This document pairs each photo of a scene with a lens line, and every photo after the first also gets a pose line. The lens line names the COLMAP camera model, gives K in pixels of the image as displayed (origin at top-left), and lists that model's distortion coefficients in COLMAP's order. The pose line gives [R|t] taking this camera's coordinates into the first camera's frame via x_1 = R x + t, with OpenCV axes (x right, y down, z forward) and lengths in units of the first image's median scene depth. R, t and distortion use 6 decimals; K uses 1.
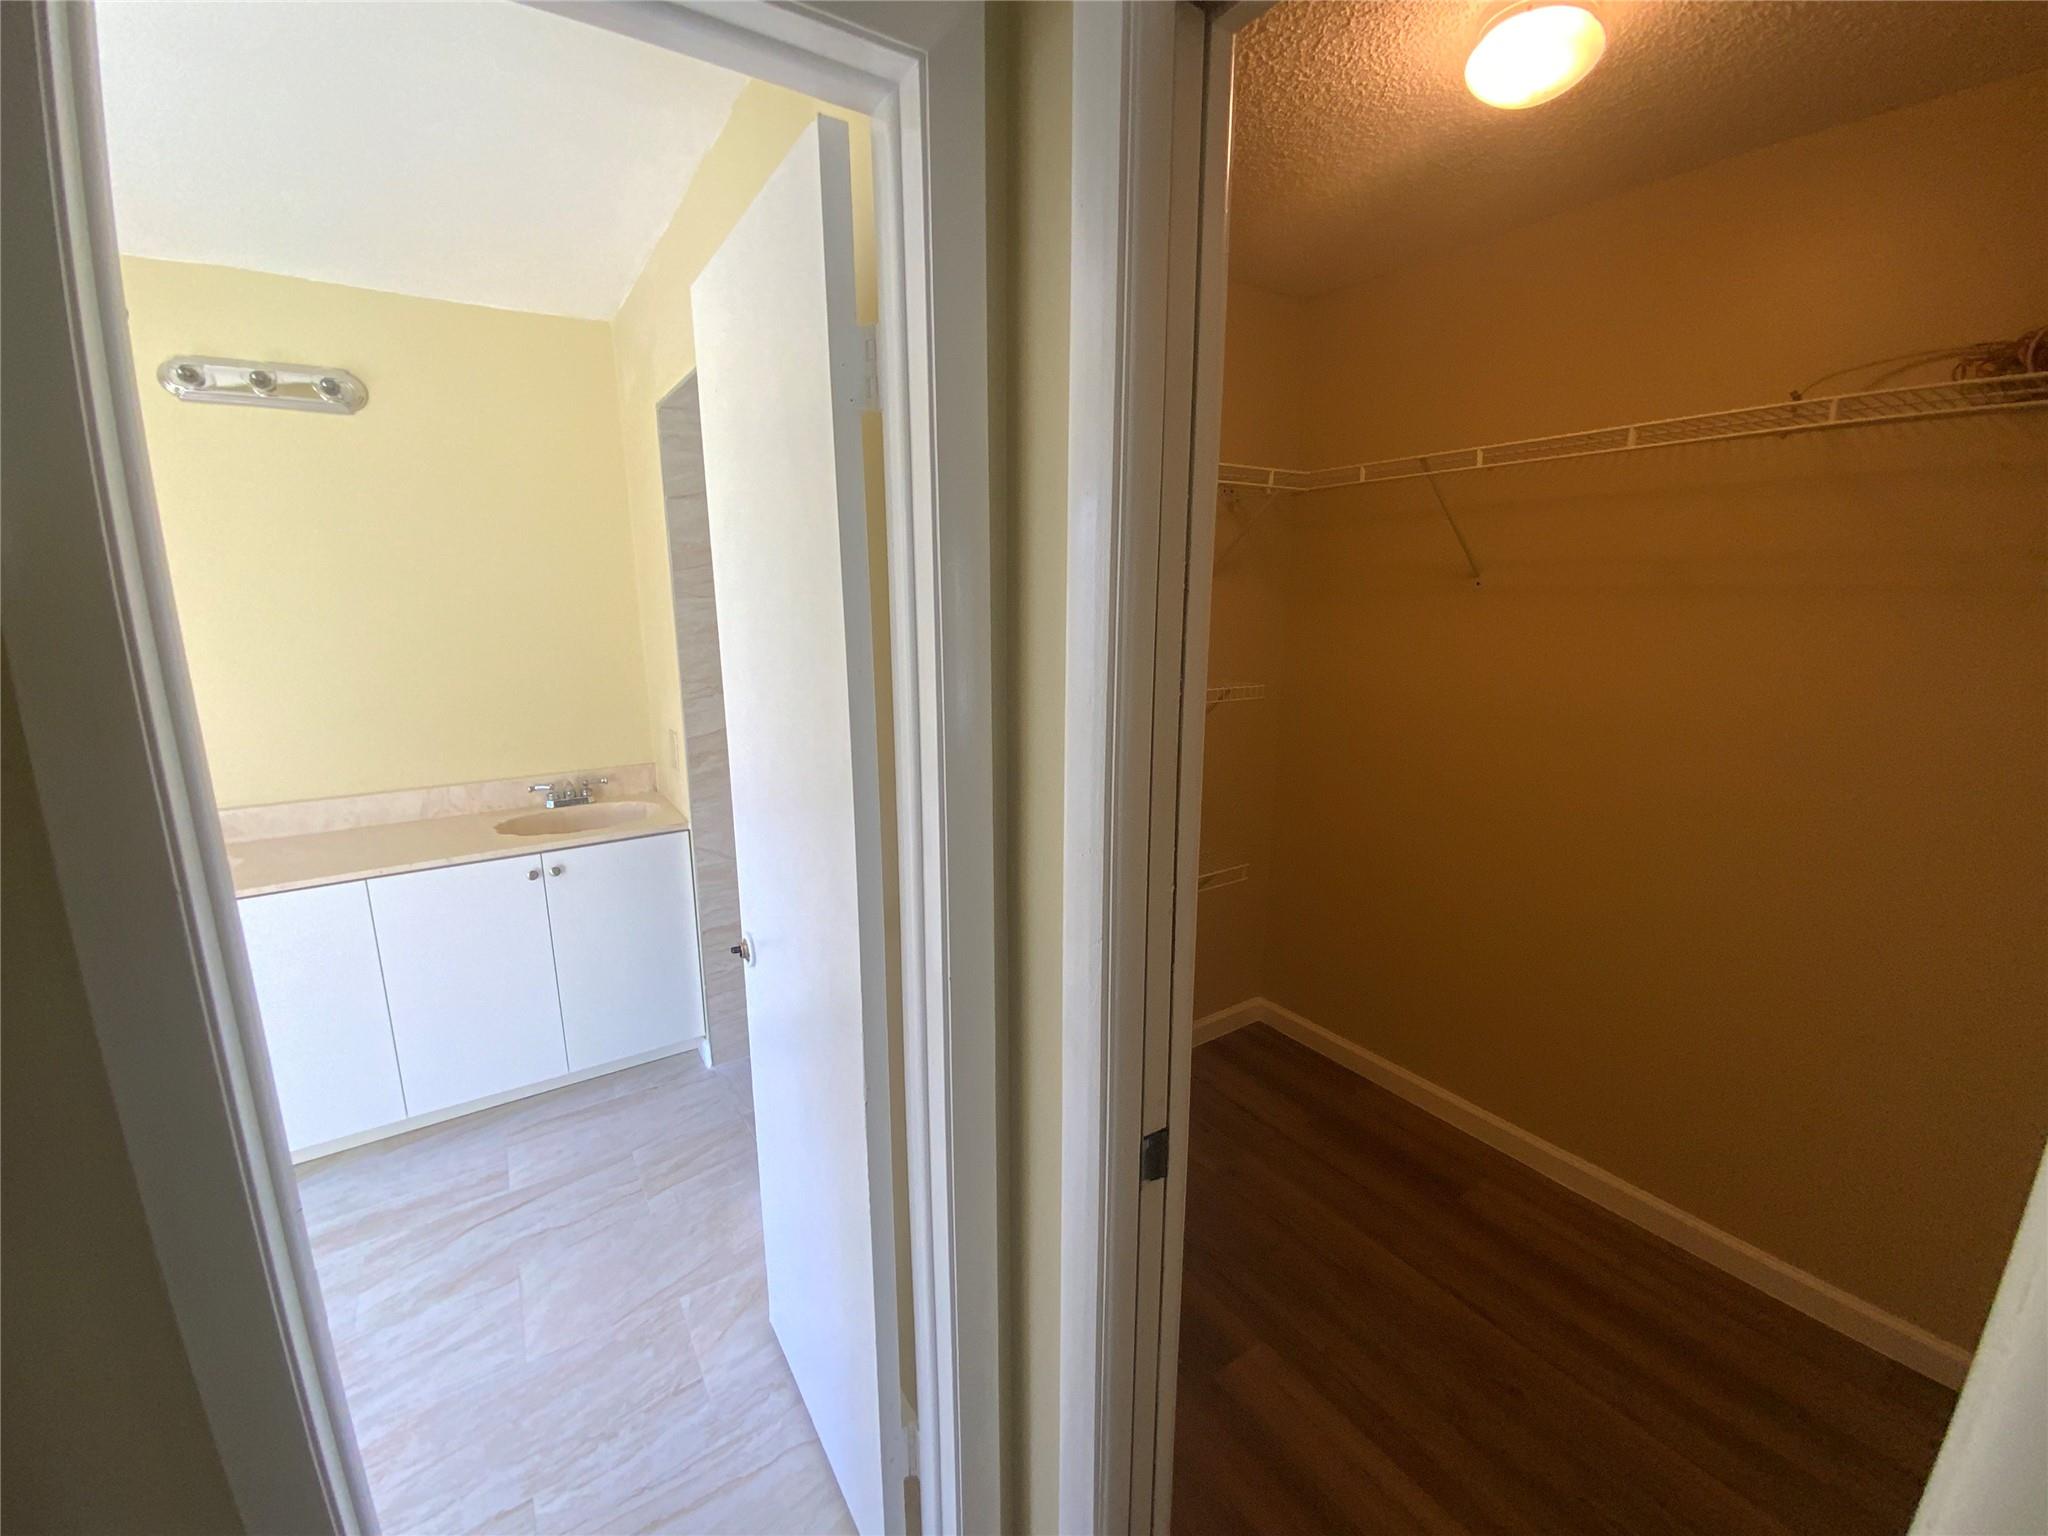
lens RADIAL K [[833.5, 0, 1021.7], [0, 833.5, 758.8], [0, 0, 1]] dist [0.004172, -0.000625]
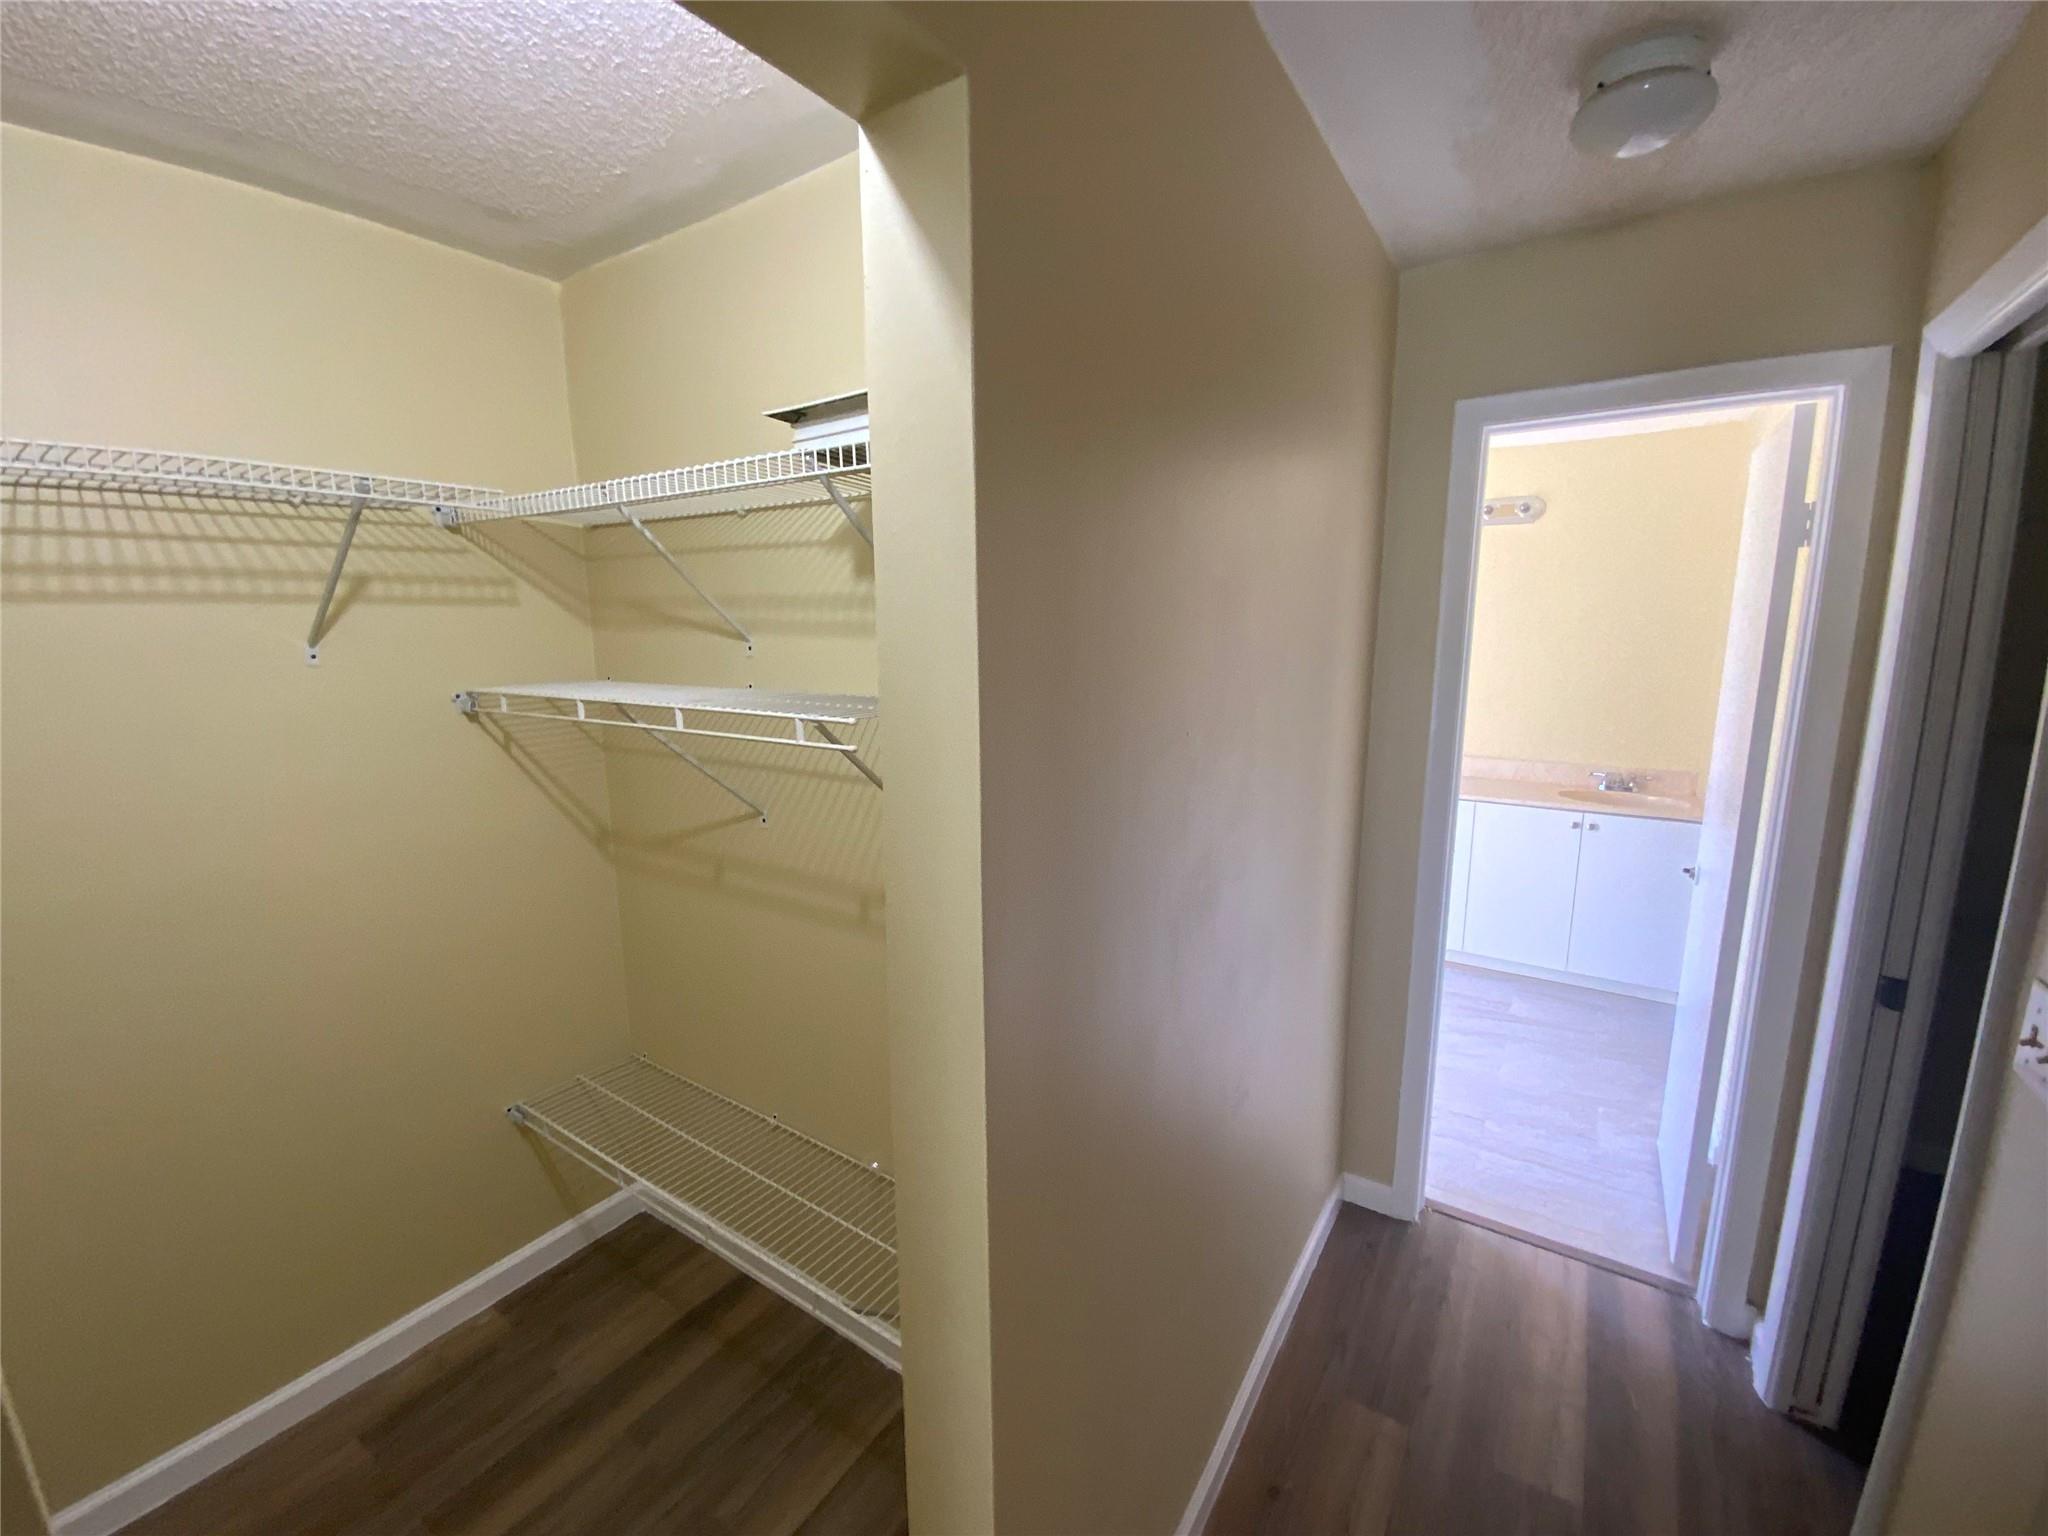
lens RADIAL K [[833.5, 0, 1021.7], [0, 833.5, 758.8], [0, 0, 1]] dist [0.004172, -0.000625]
pose [[0.385159, 0.153070, -0.910067, 0.351188], [-0.184614, 0.978995, 0.086531, 0.076415], [0.904196, 0.134683, 0.405328, -0.480994]]
